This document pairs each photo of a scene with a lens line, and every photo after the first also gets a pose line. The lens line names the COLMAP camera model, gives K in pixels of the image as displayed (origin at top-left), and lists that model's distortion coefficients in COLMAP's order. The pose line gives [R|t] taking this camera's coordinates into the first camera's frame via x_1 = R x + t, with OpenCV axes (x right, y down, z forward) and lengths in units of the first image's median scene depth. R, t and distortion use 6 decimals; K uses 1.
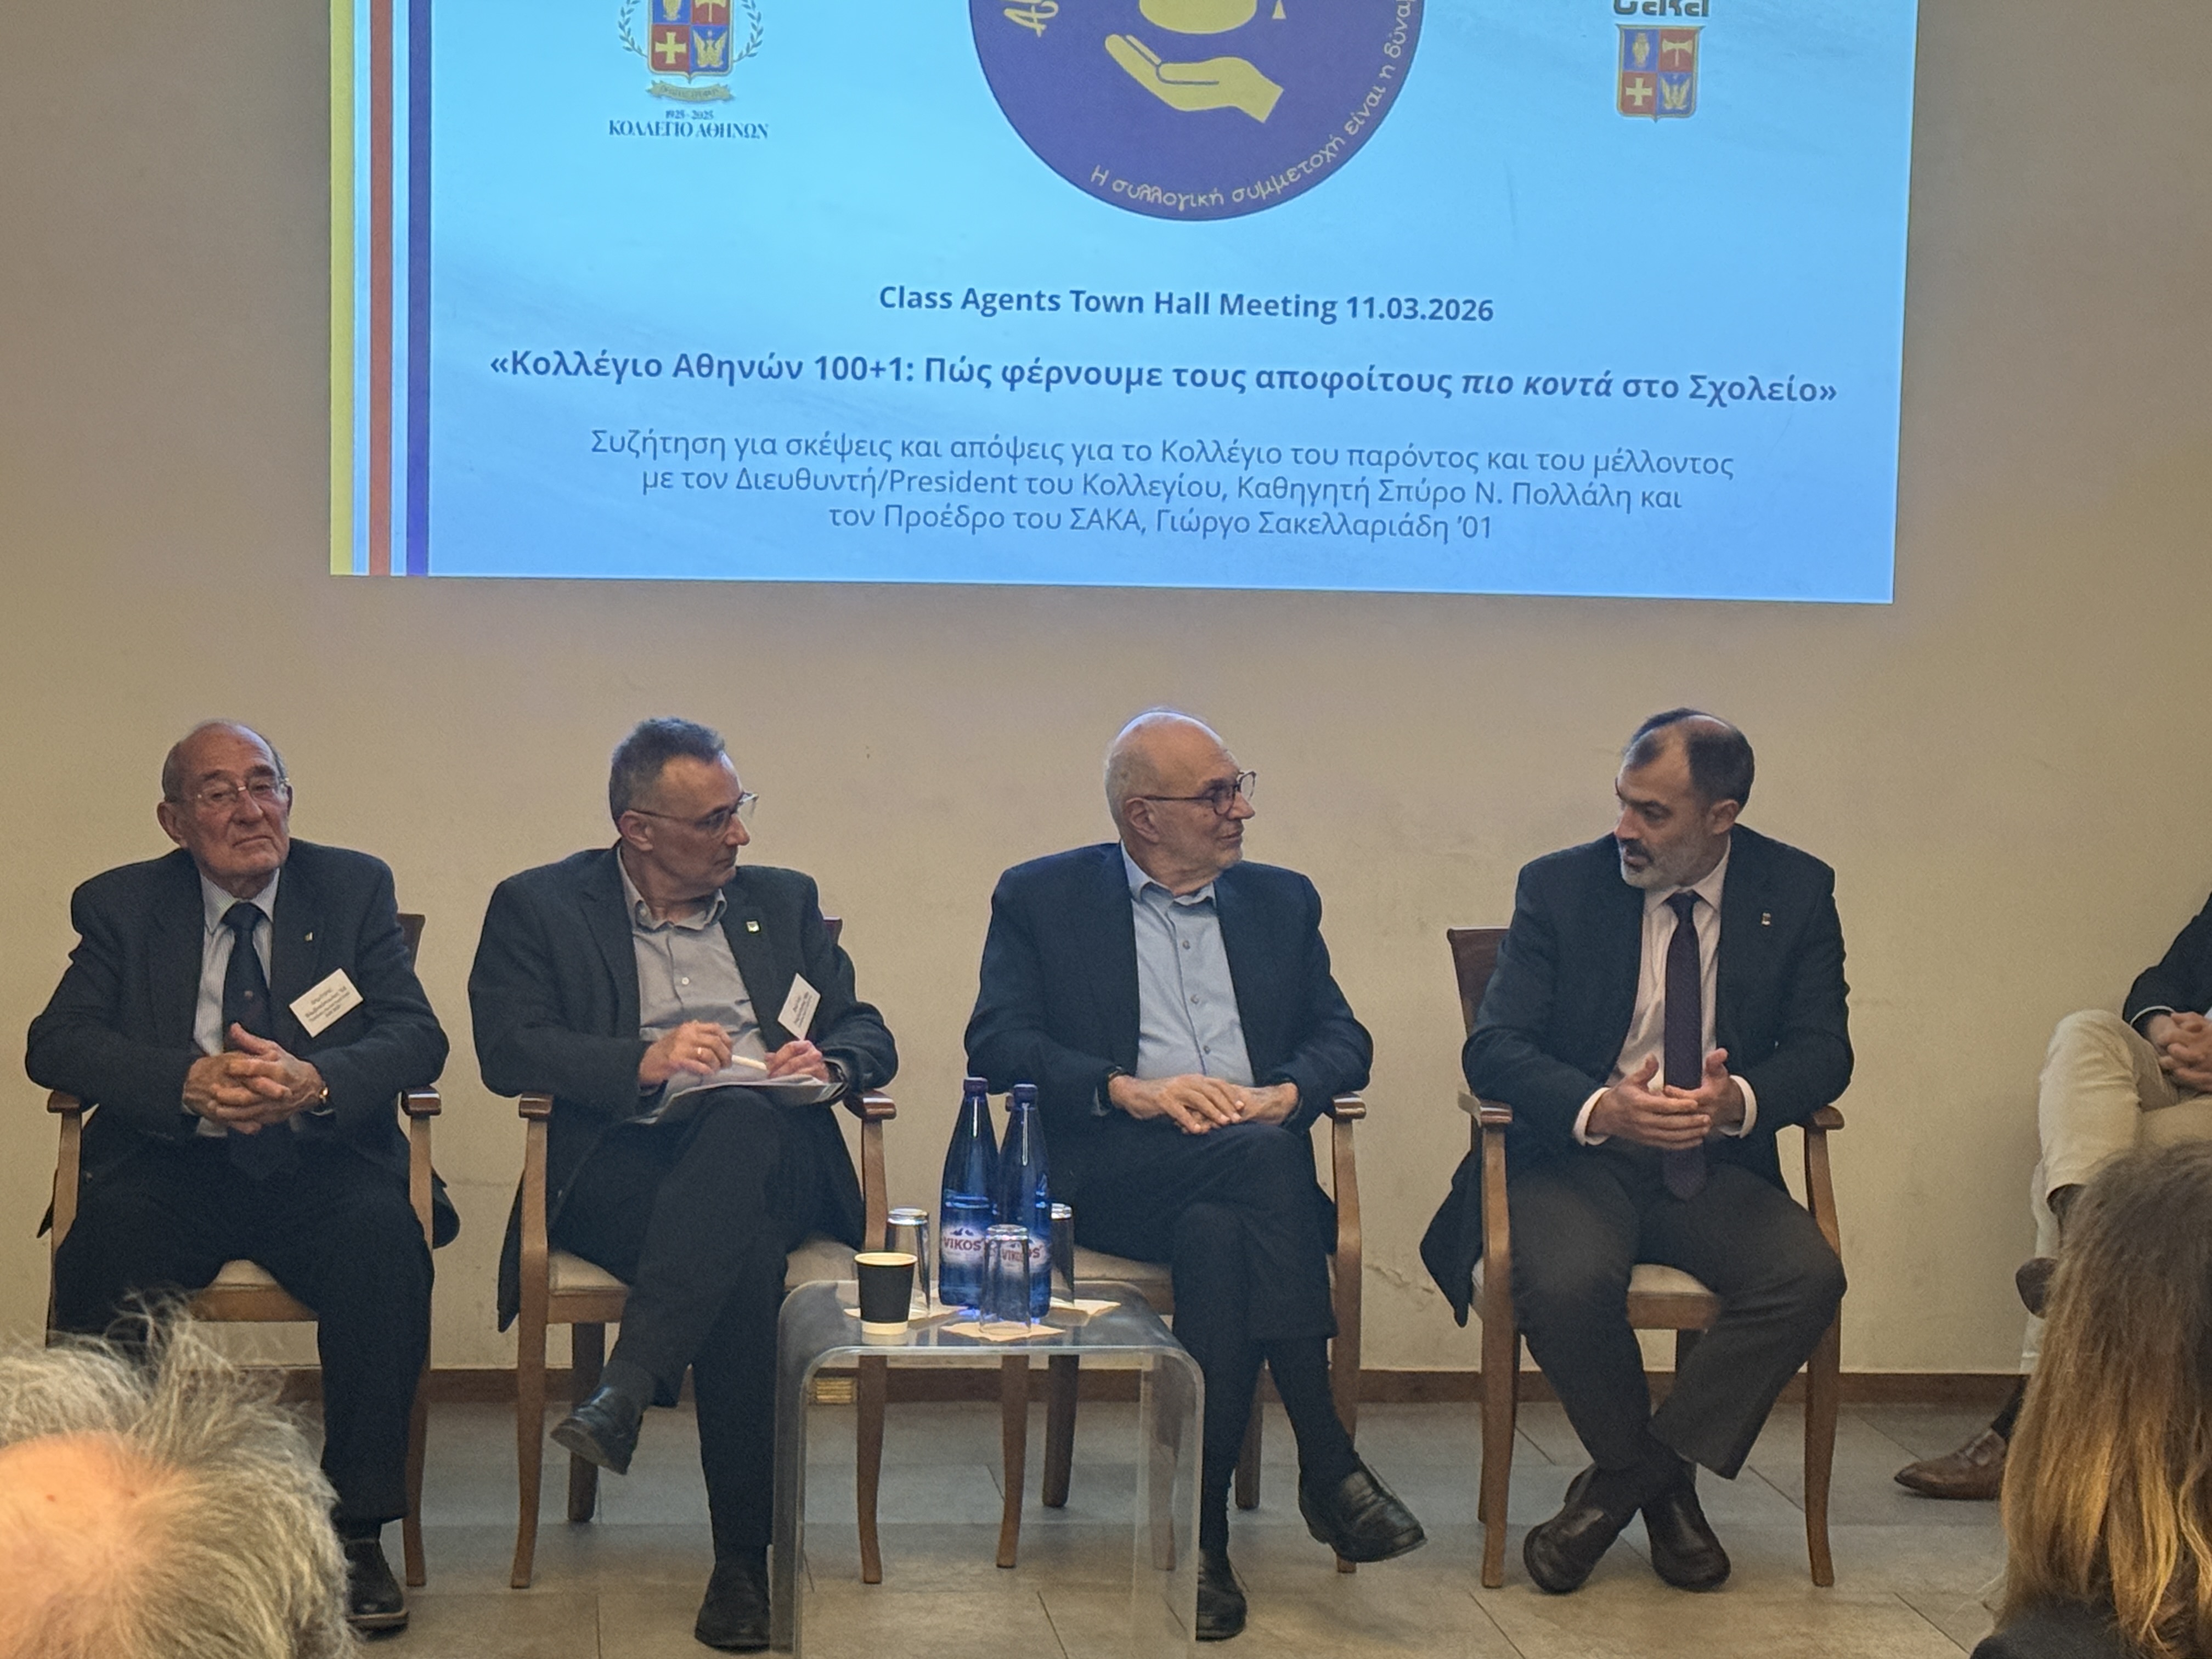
lens RADIAL K [[4818.1, 0, 1106.0], [0, 4818.1, 829.5], [0, 0, 1]] dist [-0.646790, 10.056854]
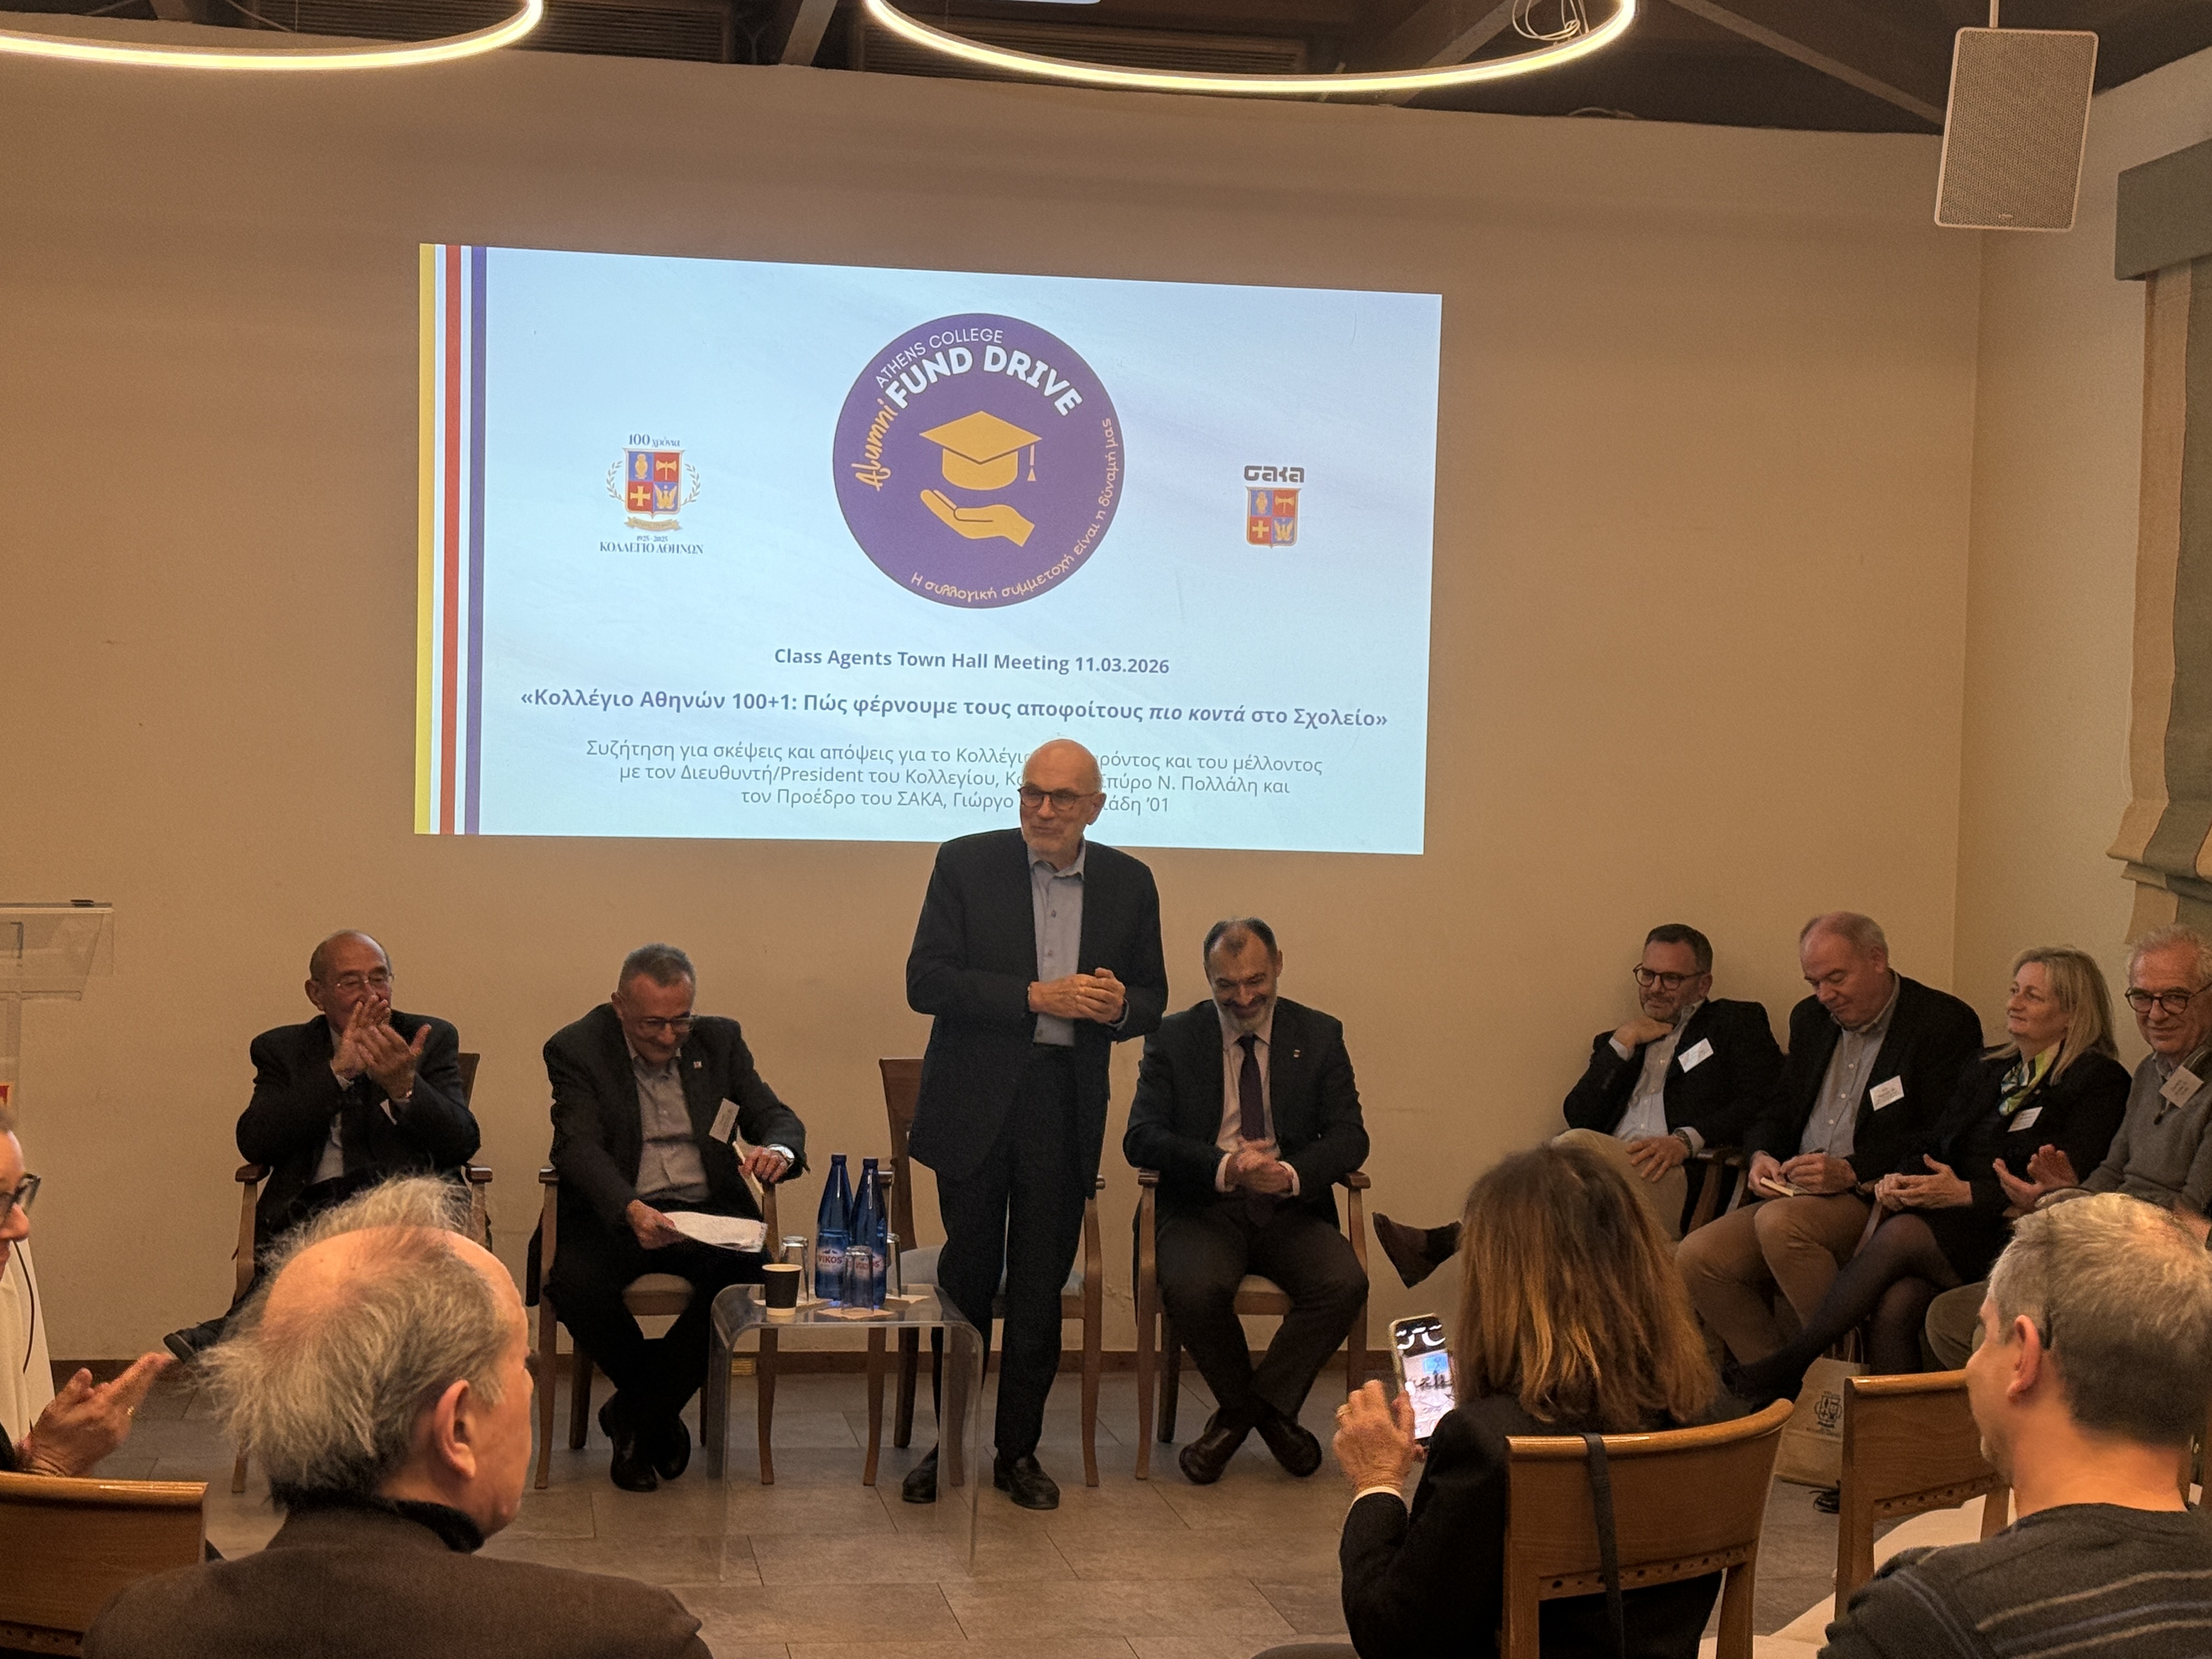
lens RADIAL K [[3453.7, 0, 1097.3], [0, 3453.7, 843.8], [0, 0, 1]] dist [0.145213, -0.009845]
pose [[0.998669, 0.001849, 0.051538, -0.000571], [0.000439, 0.999016, -0.044344, -0.000517], [-0.051570, 0.044308, 0.997686, -0.126755]]
